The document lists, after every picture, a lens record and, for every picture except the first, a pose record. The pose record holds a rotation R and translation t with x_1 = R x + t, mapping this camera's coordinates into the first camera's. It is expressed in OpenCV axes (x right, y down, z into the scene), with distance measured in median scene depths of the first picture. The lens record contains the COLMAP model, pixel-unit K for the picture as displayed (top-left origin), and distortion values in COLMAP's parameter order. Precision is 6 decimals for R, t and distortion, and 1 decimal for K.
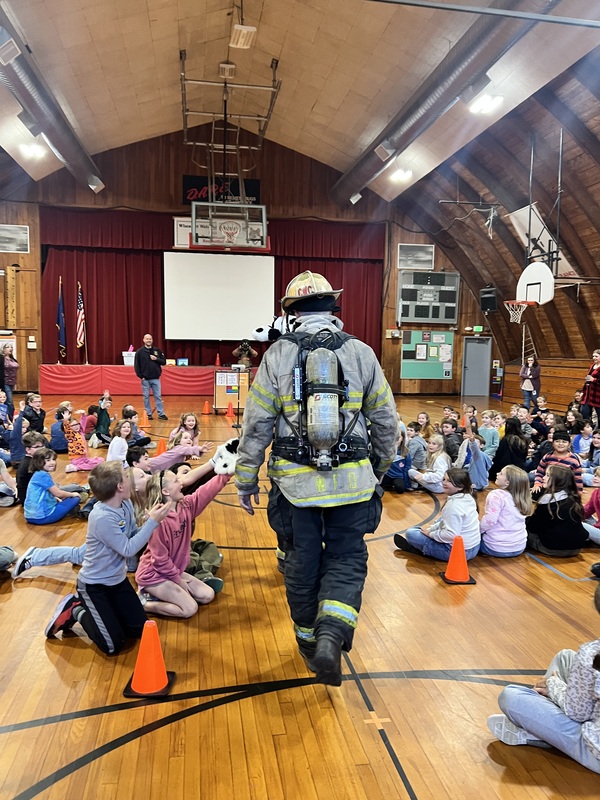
lens RADIAL K [[605.3, 0, 299.1], [0, 605.3, 399.0], [0, 0, 1]] dist [0.021164, -0.026396]
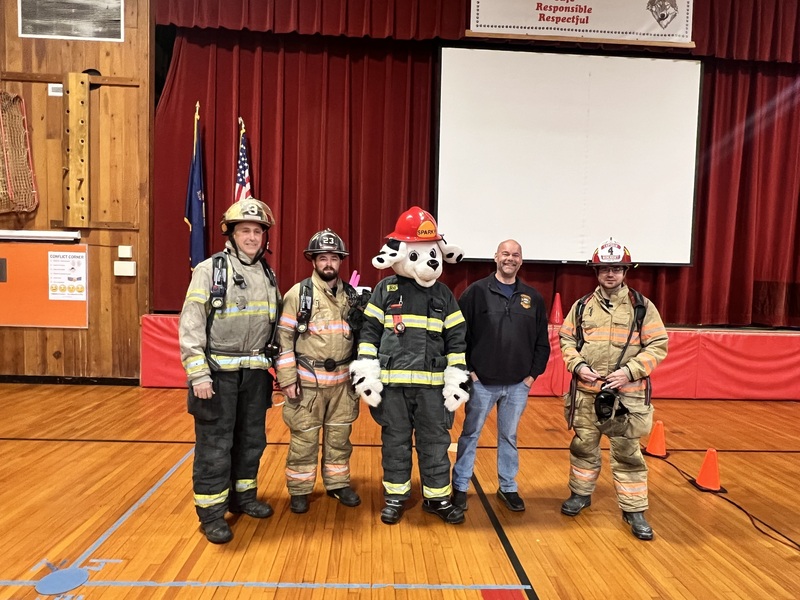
lens RADIAL K [[508.2, 0, 398.2], [0, 508.2, 303.7], [0, 0, 1]] dist [-0.008553, 0.002426]
pose [[0.993401, 0.020486, -0.112851, -0.217491], [-0.023781, 0.999327, -0.027929, -0.059163], [0.112203, 0.030428, 0.993219, 0.681811]]
